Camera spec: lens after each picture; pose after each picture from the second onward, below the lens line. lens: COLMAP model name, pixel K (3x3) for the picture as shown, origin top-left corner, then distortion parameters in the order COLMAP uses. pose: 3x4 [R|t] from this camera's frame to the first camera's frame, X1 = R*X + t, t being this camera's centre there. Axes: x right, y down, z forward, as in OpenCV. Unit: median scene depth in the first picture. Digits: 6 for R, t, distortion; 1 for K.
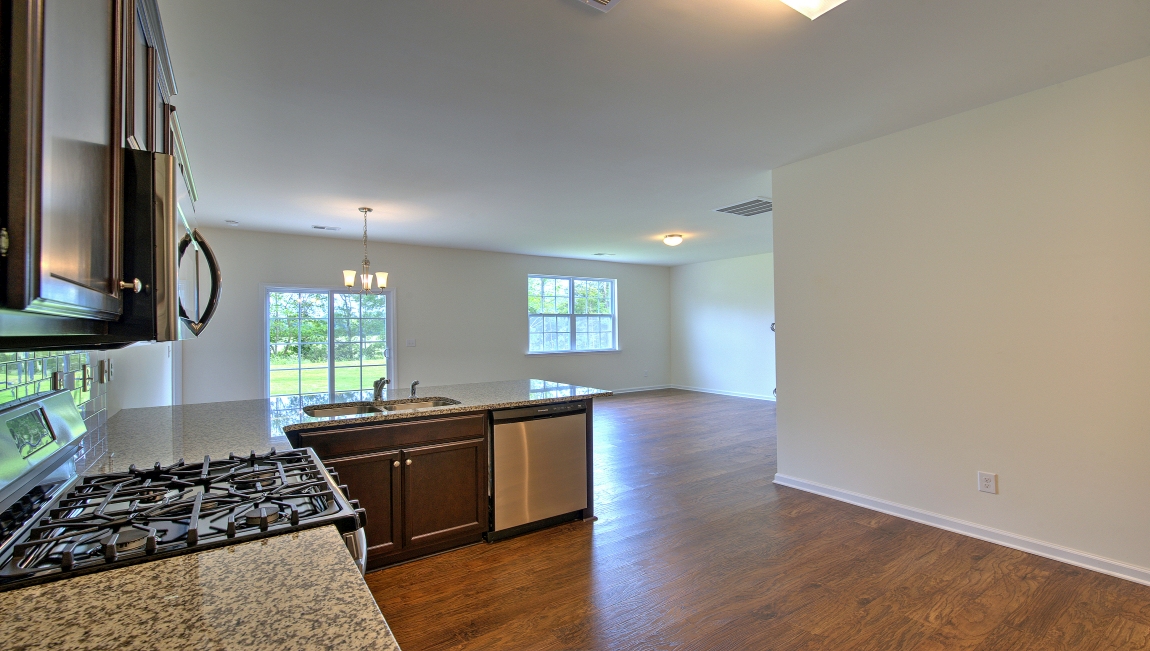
lens RADIAL K [[508.6, 0, 580.7], [0, 508.6, 319.3], [0, 0, 1]] dist [0.003433, -0.002163]
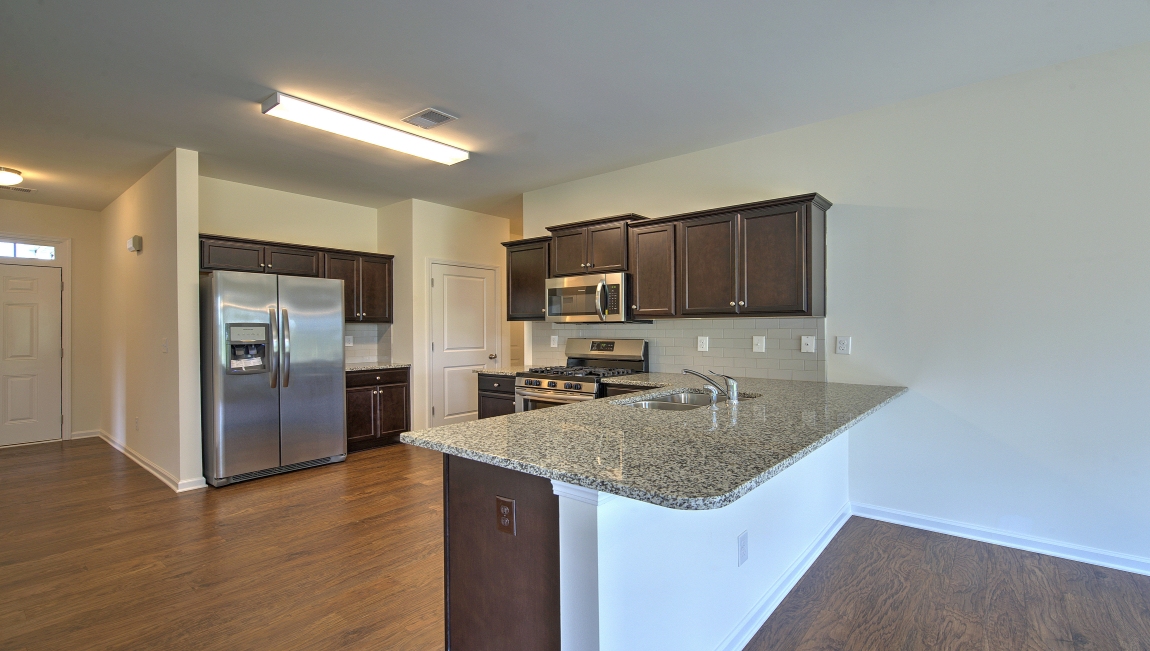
lens RADIAL K [[520.3, 0, 584.4], [0, 520.3, 329.5], [0, 0, 1]] dist [-0.000571, 0.000358]
pose [[-0.961749, 0.016441, -0.273439, 0.028444], [0.018881, 0.999802, -0.006293, 0.048232], [0.273281, -0.011215, -0.961869, 1.685914]]
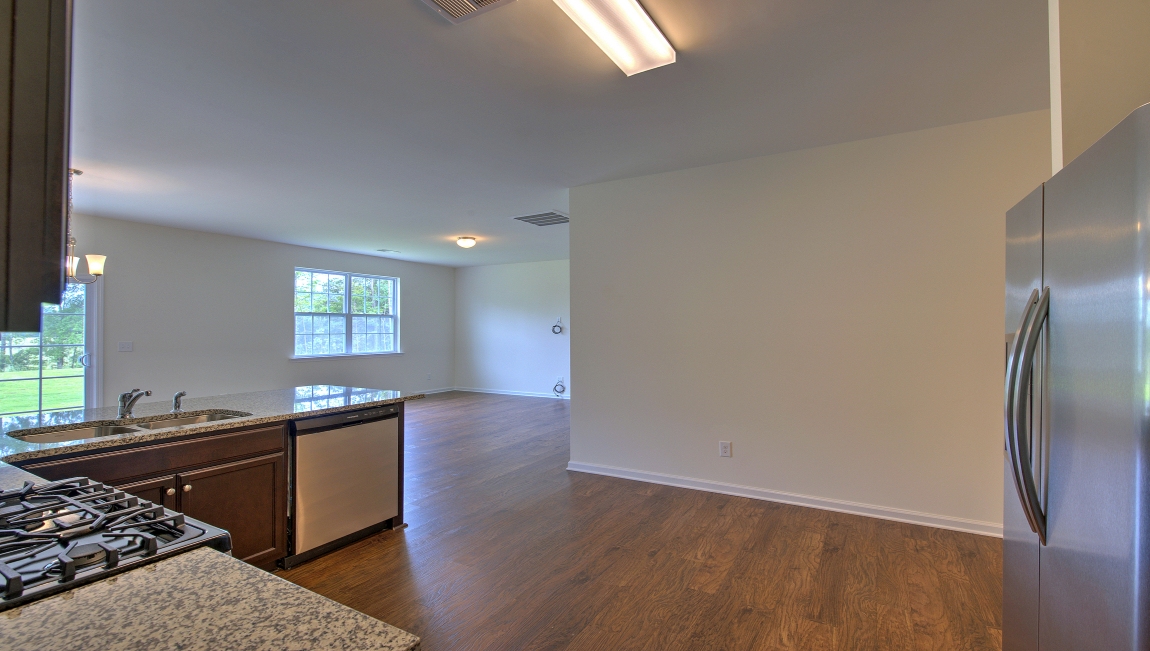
lens RADIAL K [[515.1, 0, 582.2], [0, 515.1, 316.0], [0, 0, 1]] dist [0.003386, -0.002426]
pose [[0.902962, 0.017036, 0.429383, -0.102320], [-0.012805, 0.999837, -0.012740, 0.000350], [-0.429530, 0.006005, 0.903033, -0.037352]]
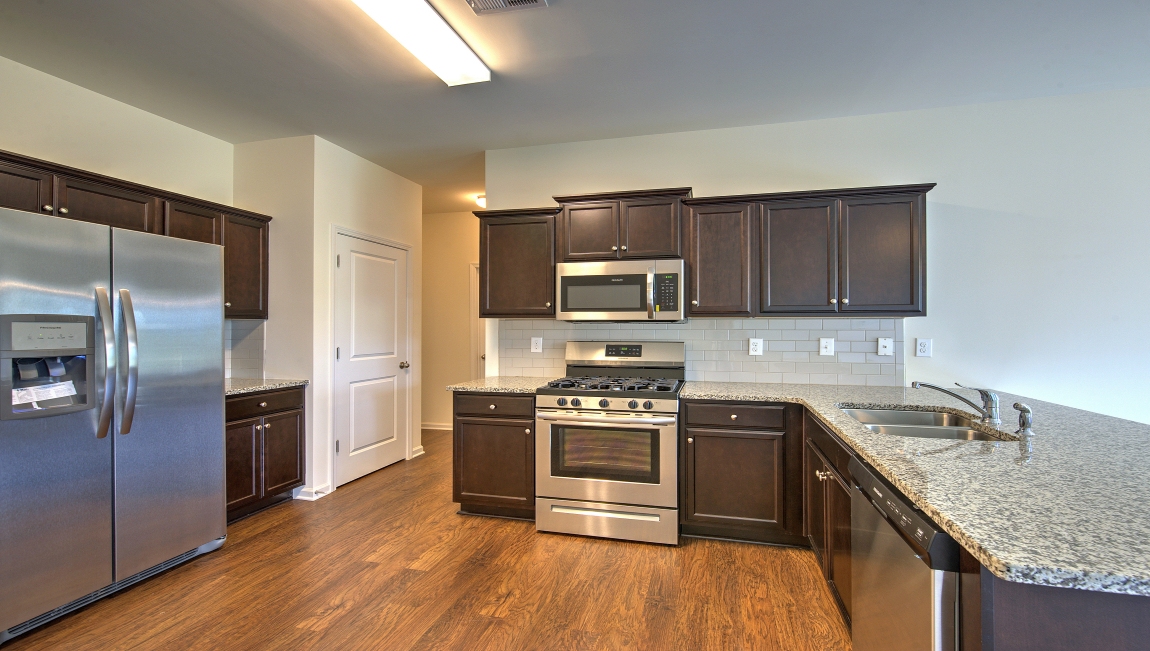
lens RADIAL K [[515.1, 0, 580.2], [0, 515.1, 324.1], [0, 0, 1]] dist [0.003386, -0.002426]
pose [[-0.760707, 0.006092, -0.649067, 0.388967], [0.015940, 0.999830, -0.009297, 0.036727], [0.648900, -0.017418, -0.760674, 1.147919]]
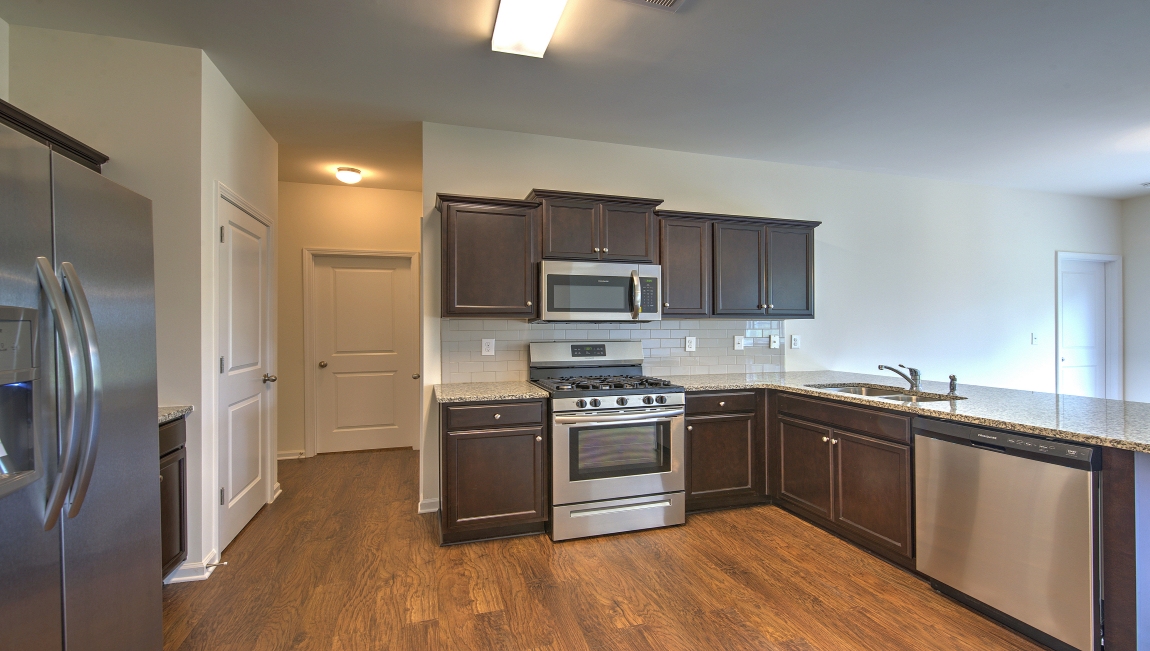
lens RADIAL K [[520.3, 0, 587.1], [0, 520.3, 326.6], [0, 0, 1]] dist [-0.000571, 0.000358]
pose [[-0.289027, 0.010744, -0.957261, 0.685850], [0.017999, 0.999821, 0.005787, 0.026236], [0.957152, -0.015557, -0.289169, 0.694995]]
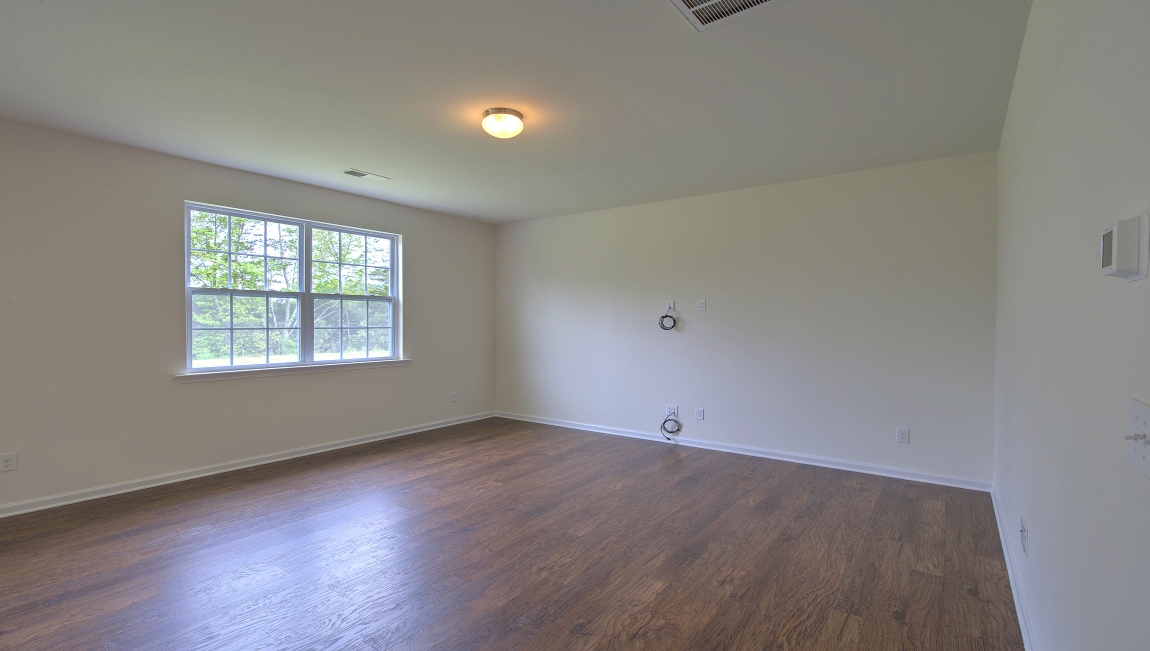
lens RADIAL K [[508.6, 0, 588.6], [0, 508.6, 328.6], [0, 0, 1]] dist [0.003433, -0.002163]
pose [[0.937573, 0.006686, 0.347724, 0.216674], [-0.016333, 0.999559, 0.024819, 0.024605], [-0.347404, -0.028950, 0.937269, 1.216845]]
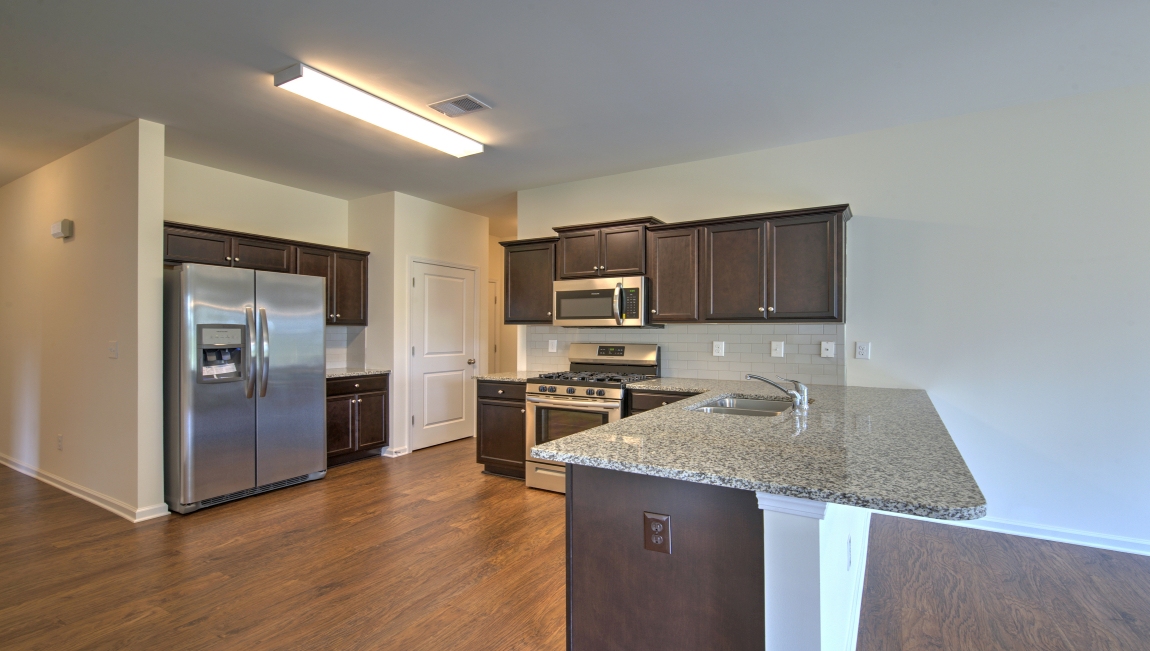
lens RADIAL K [[520.3, 0, 585.5], [0, 520.3, 329.1], [0, 0, 1]] dist [-0.000571, 0.000358]
pose [[-0.907839, 0.006495, -0.419269, 0.233399], [0.013353, 0.999821, -0.013425, 0.045144], [0.419107, -0.017786, -0.907763, 1.573709]]
